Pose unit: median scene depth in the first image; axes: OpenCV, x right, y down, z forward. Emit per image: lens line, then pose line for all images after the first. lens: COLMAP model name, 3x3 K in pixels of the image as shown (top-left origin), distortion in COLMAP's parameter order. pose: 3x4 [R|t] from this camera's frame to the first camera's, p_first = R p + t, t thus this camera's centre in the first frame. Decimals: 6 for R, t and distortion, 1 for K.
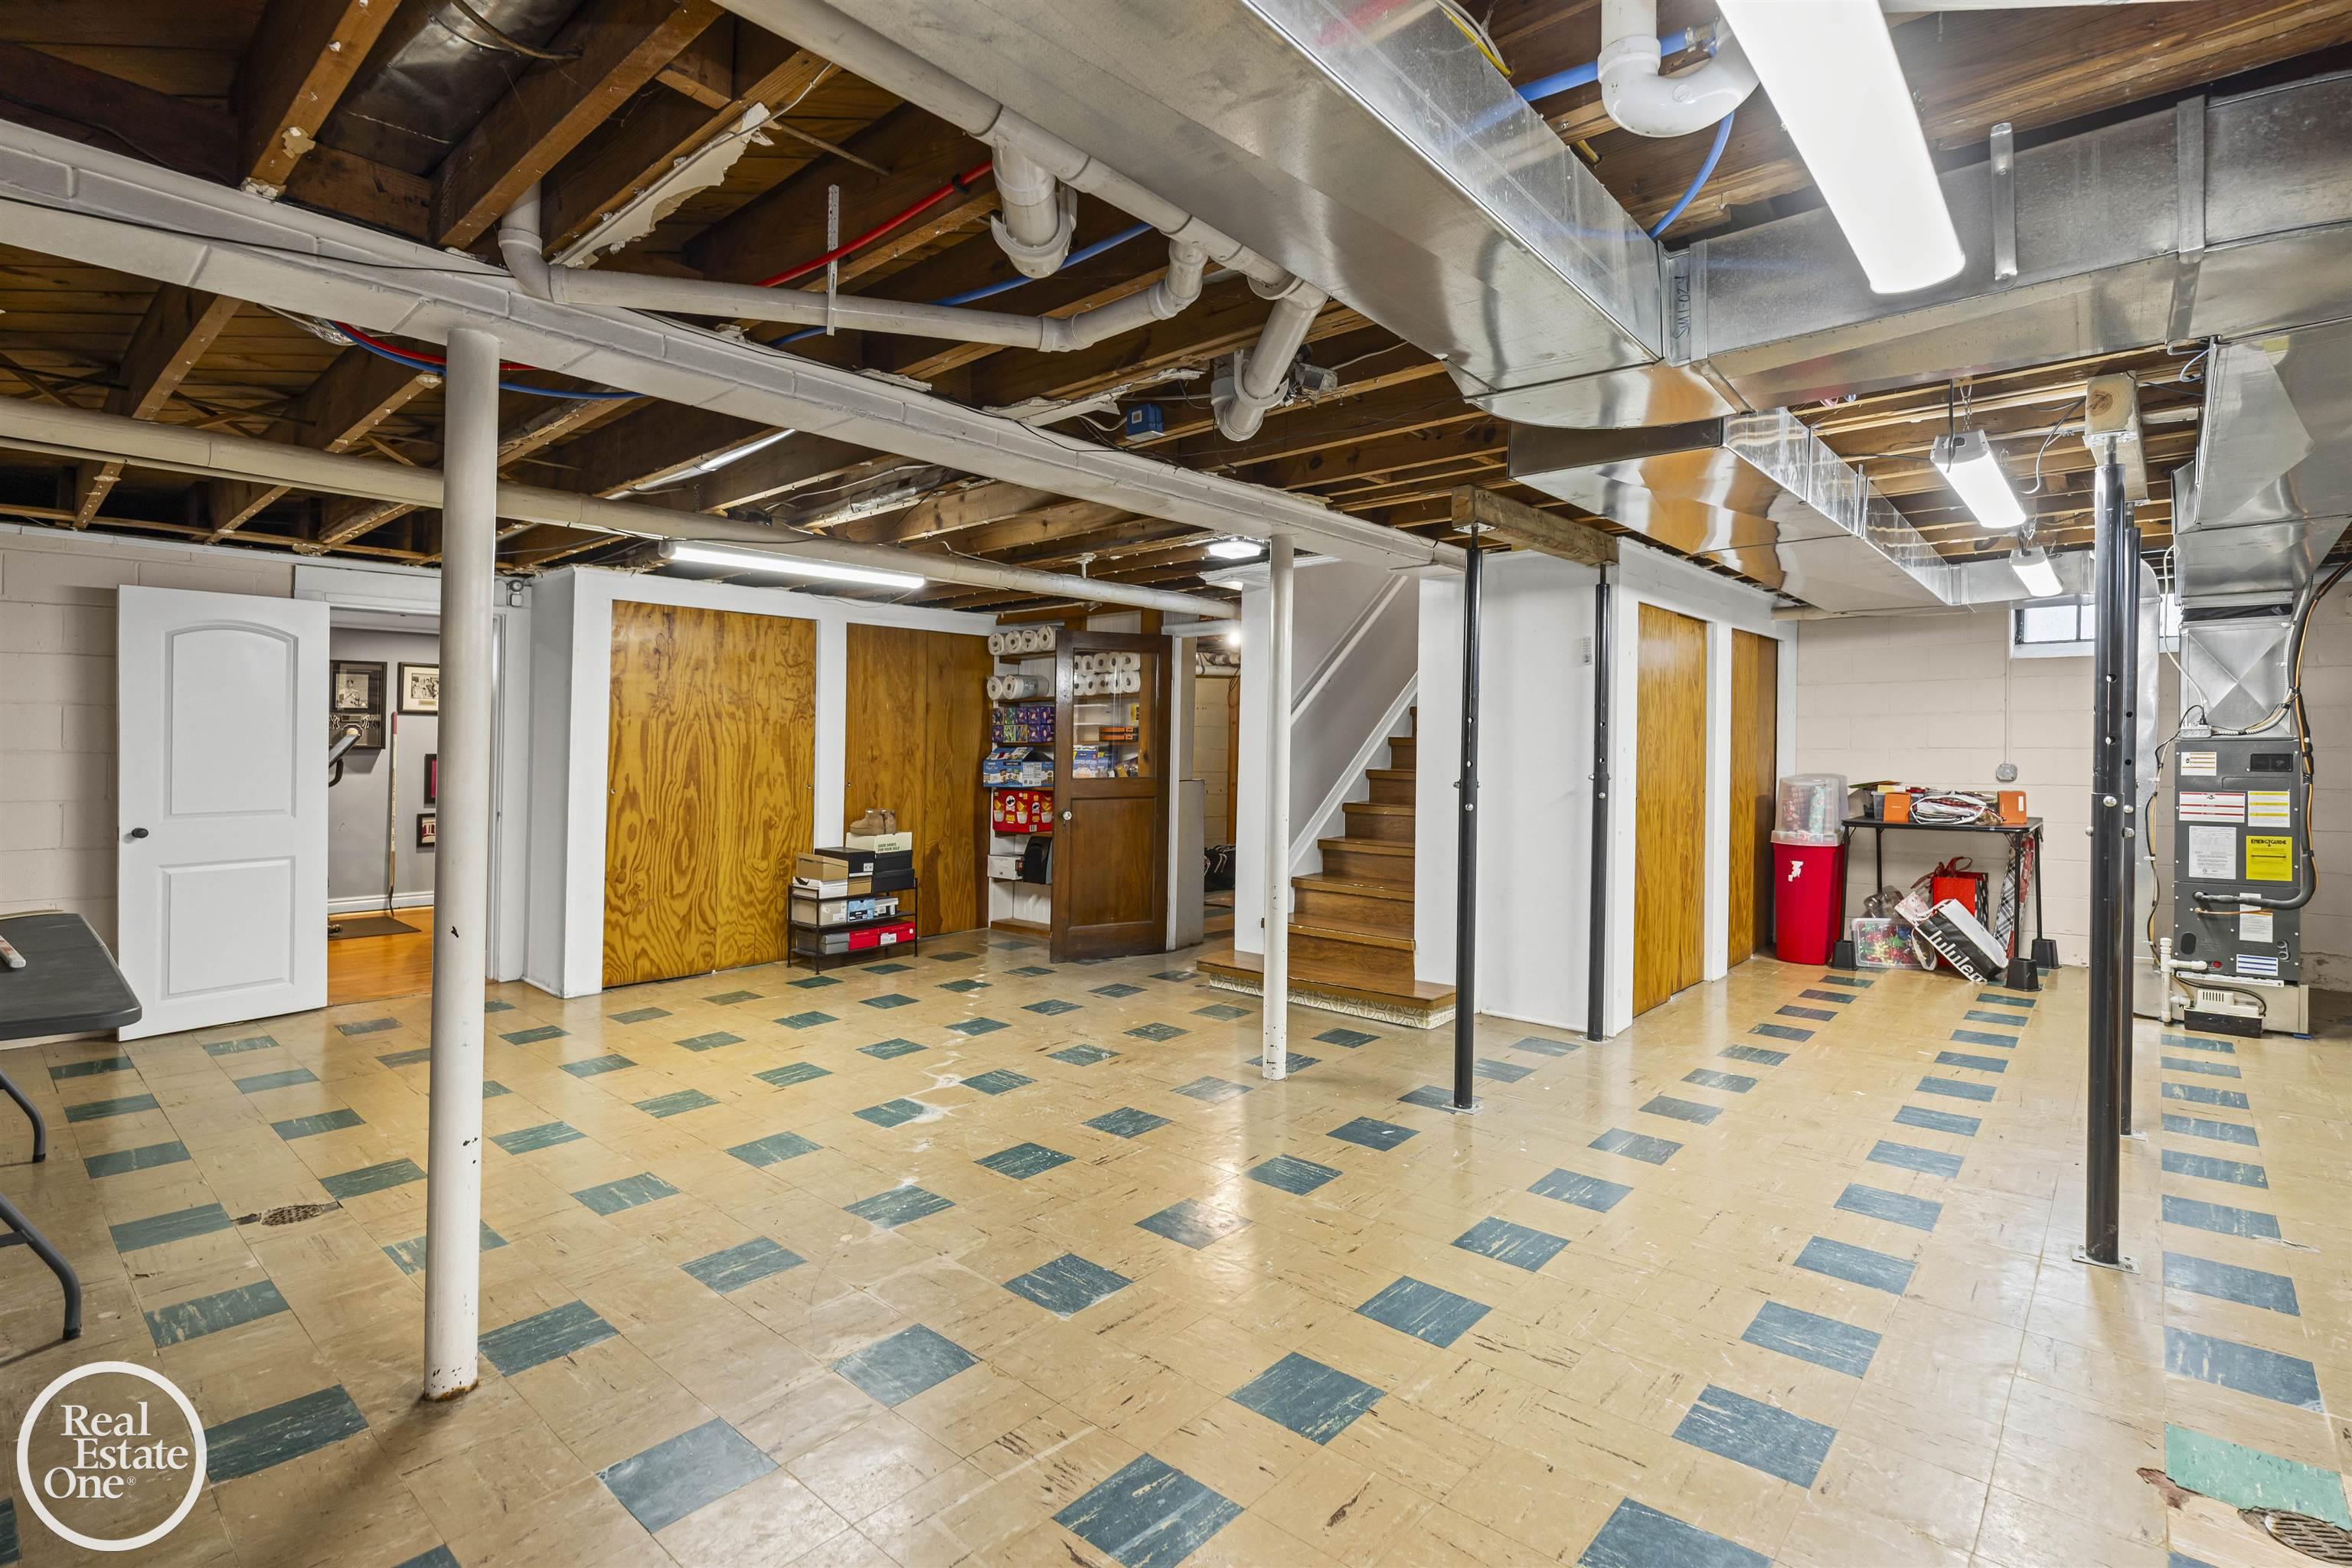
lens RADIAL K [[1116.0, 0, 1183.0], [0, 1116.0, 762.9], [0, 0, 1]] dist [0.000412, -0.000141]
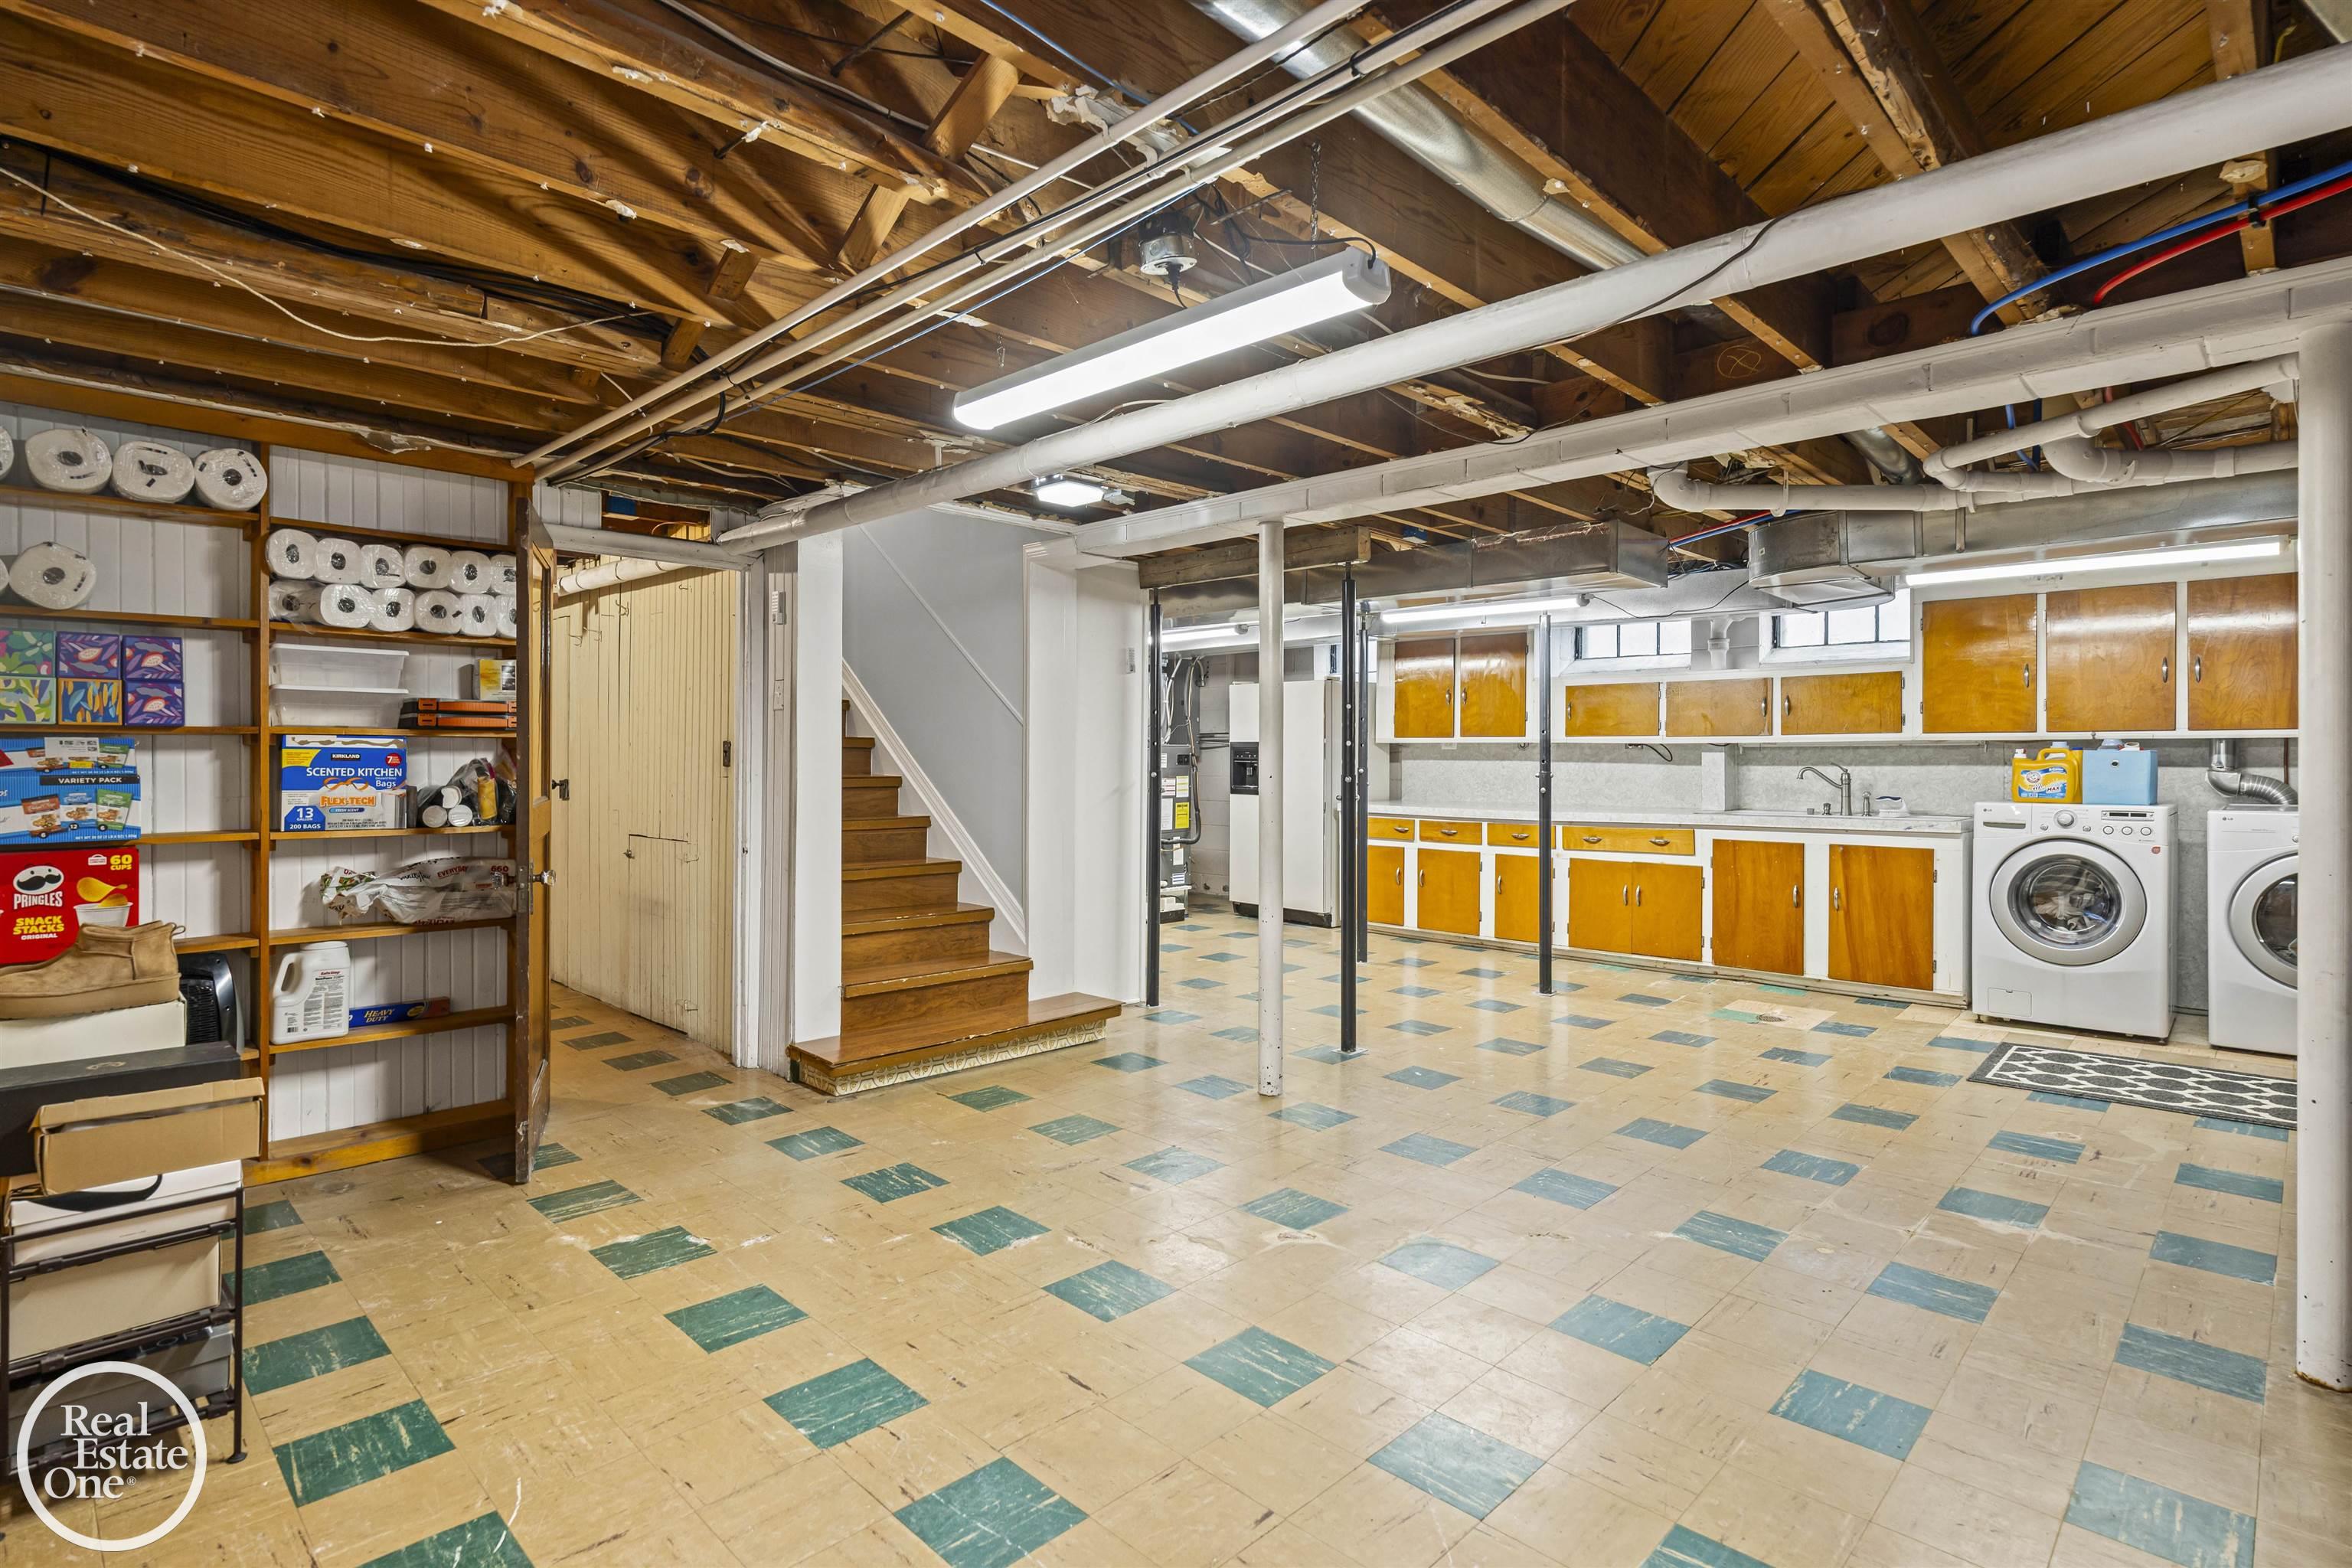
lens RADIAL K [[1165.0, 0, 1184.1], [0, 1165.0, 771.1], [0, 0, 1]] dist [-0.001626, 0.001085]
pose [[0.046176, -0.013410, 0.998843, -1.204023], [0.009614, 0.999870, 0.012979, -0.008104], [-0.998887, 0.009003, 0.046299, 1.361626]]
